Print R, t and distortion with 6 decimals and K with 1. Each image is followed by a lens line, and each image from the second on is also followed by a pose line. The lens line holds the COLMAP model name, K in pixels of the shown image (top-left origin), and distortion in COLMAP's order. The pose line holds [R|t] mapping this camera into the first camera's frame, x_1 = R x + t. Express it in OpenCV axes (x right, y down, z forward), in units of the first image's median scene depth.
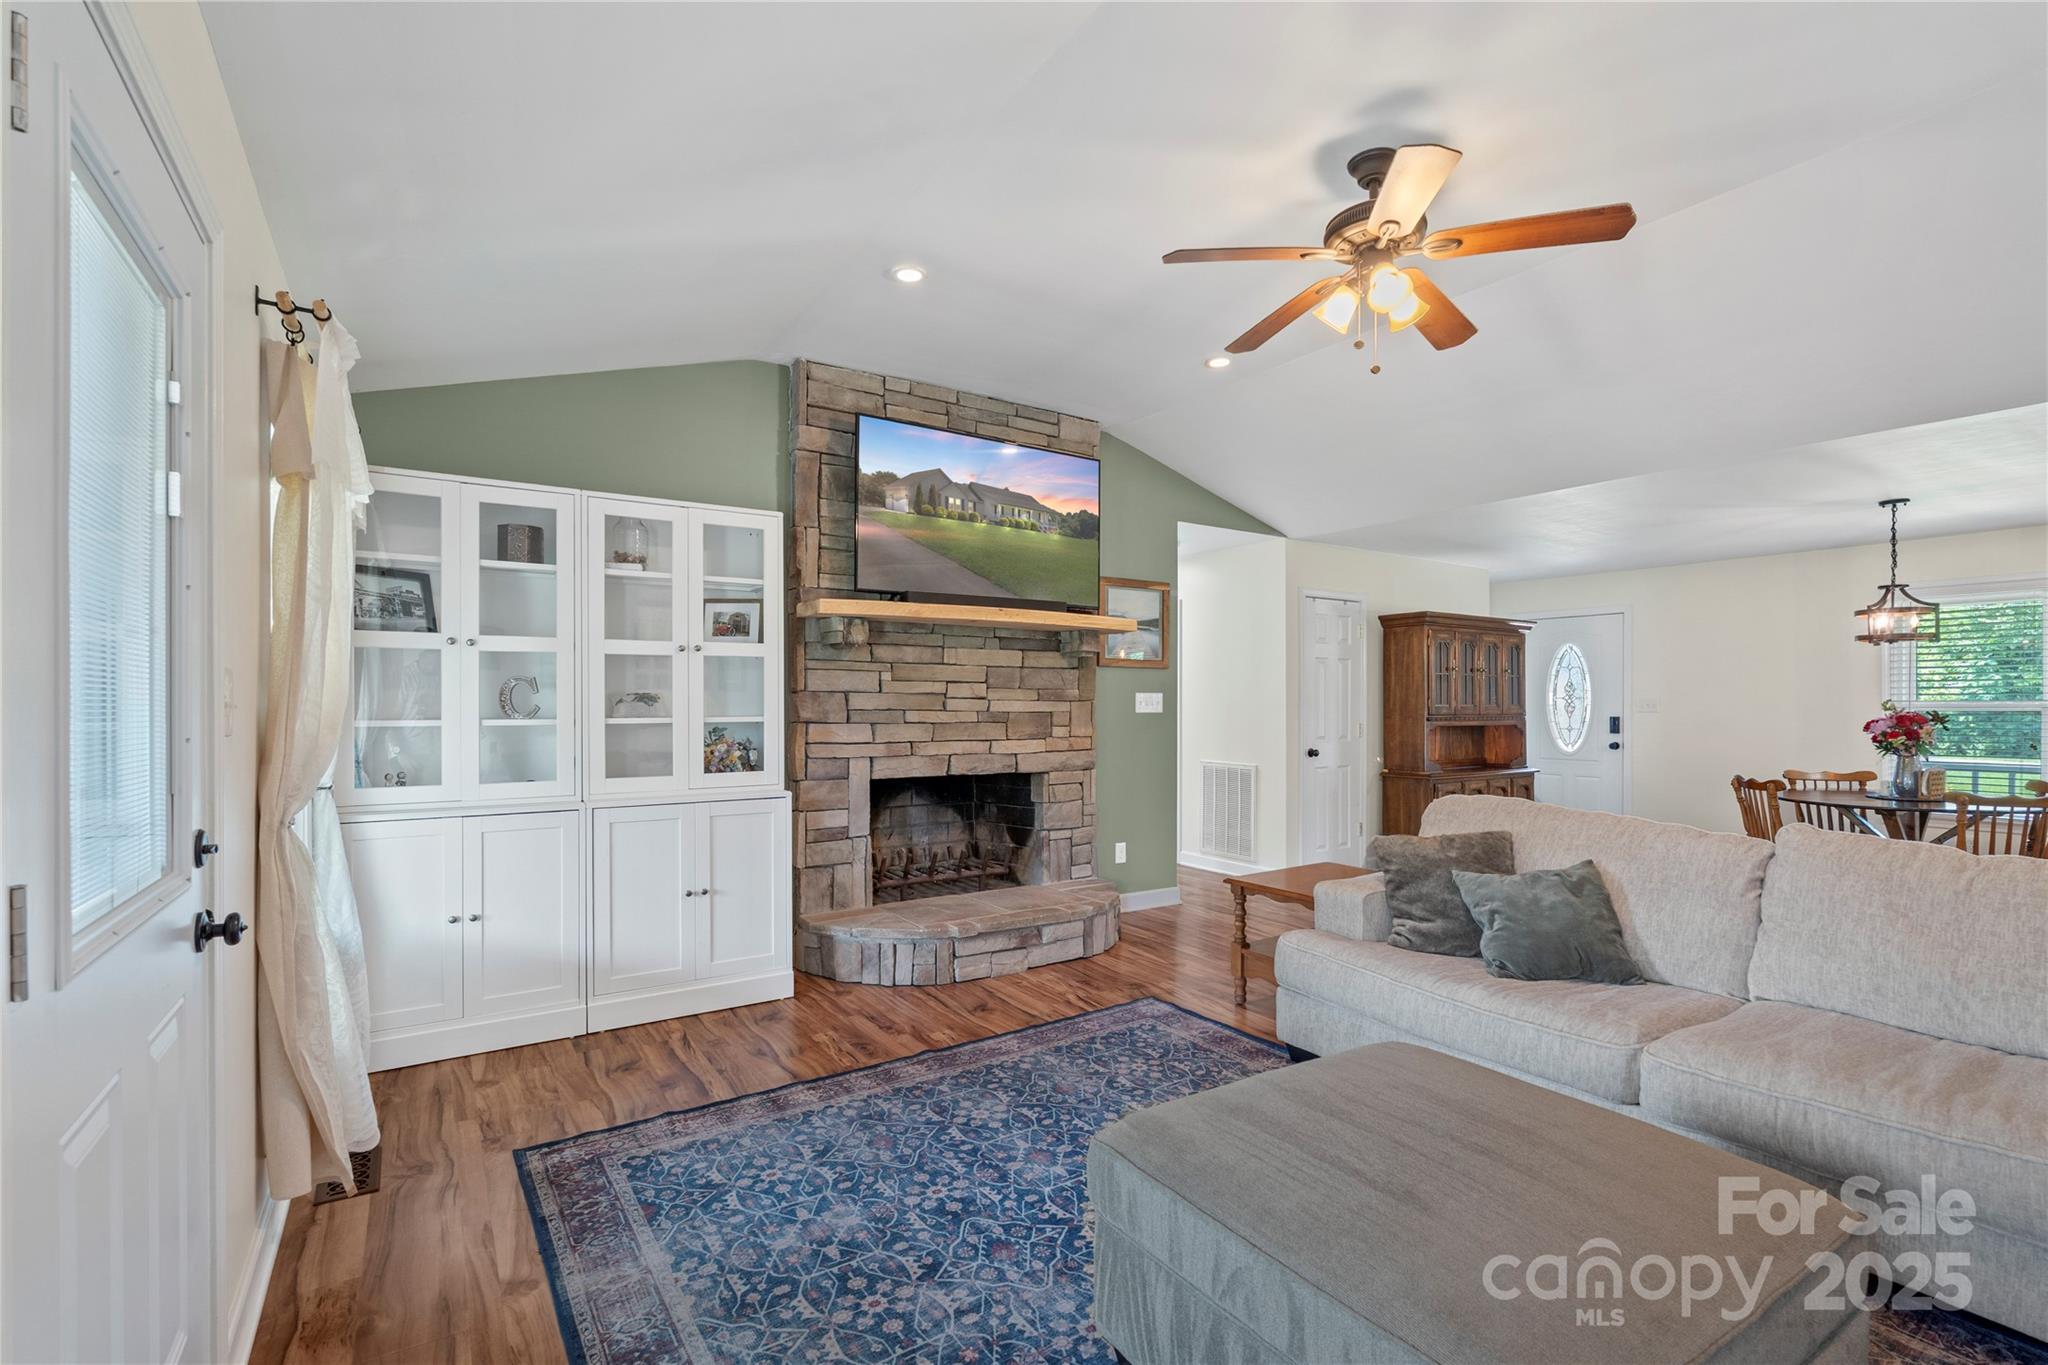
lens RADIAL K [[917.2, 0, 1026.3], [0, 917.2, 688.0], [0, 0, 1]] dist [-0.001752, -0.000266]
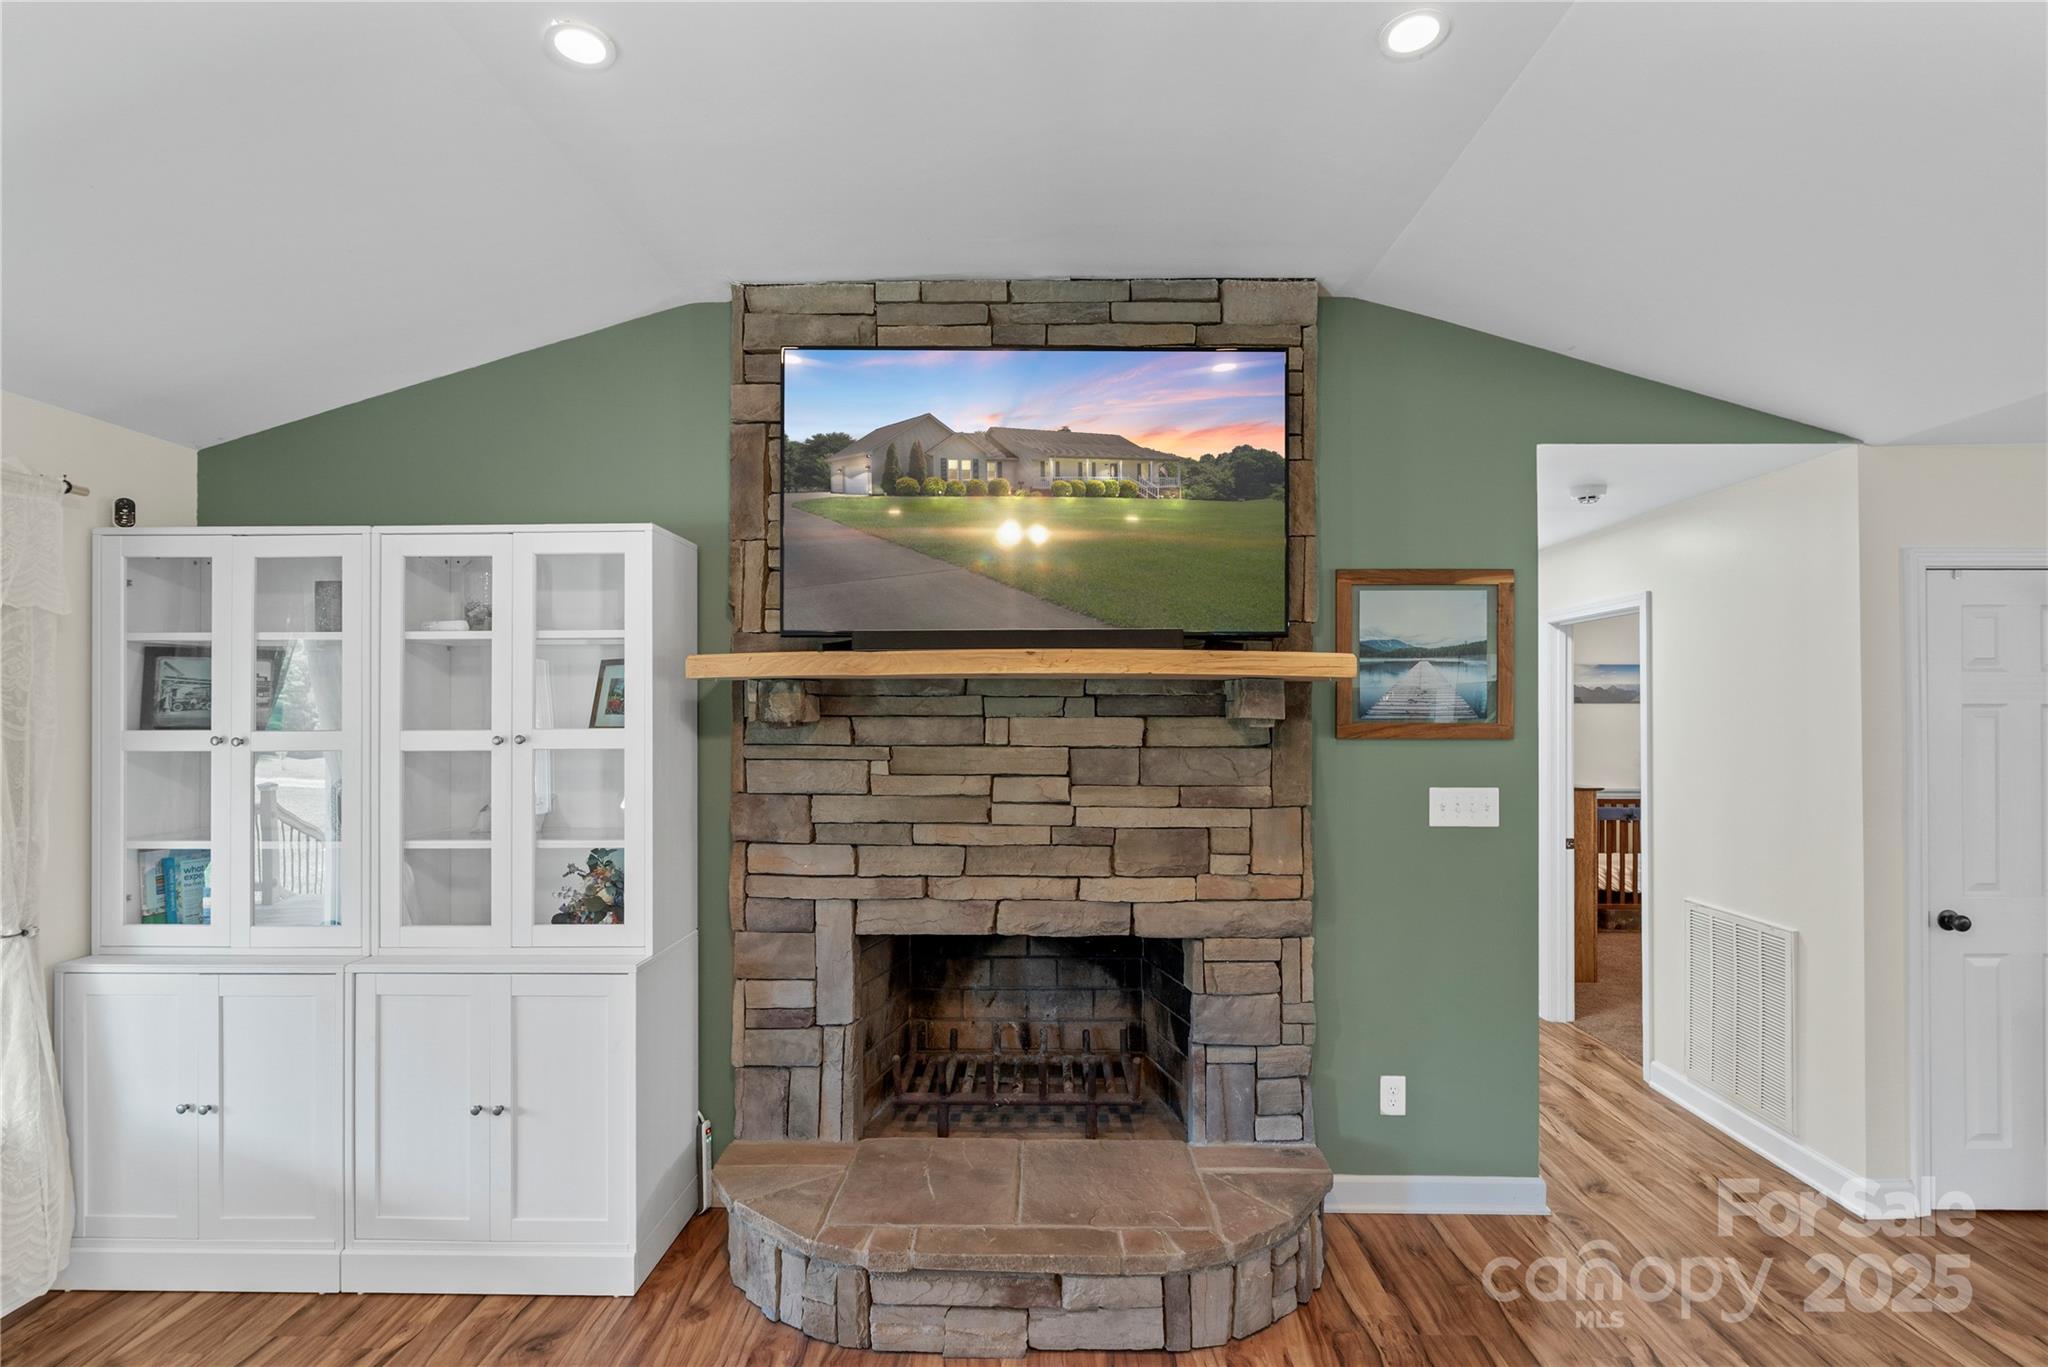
lens RADIAL K [[956.3, 0, 997.1], [0, 956.3, 712.4], [0, 0, 1]] dist [-0.000083, 0.000221]
pose [[0.825521, -0.011329, -0.564257, 0.276752], [0.011966, 0.999925, -0.002571, -0.048019], [0.564244, -0.004630, 0.825595, 0.518960]]
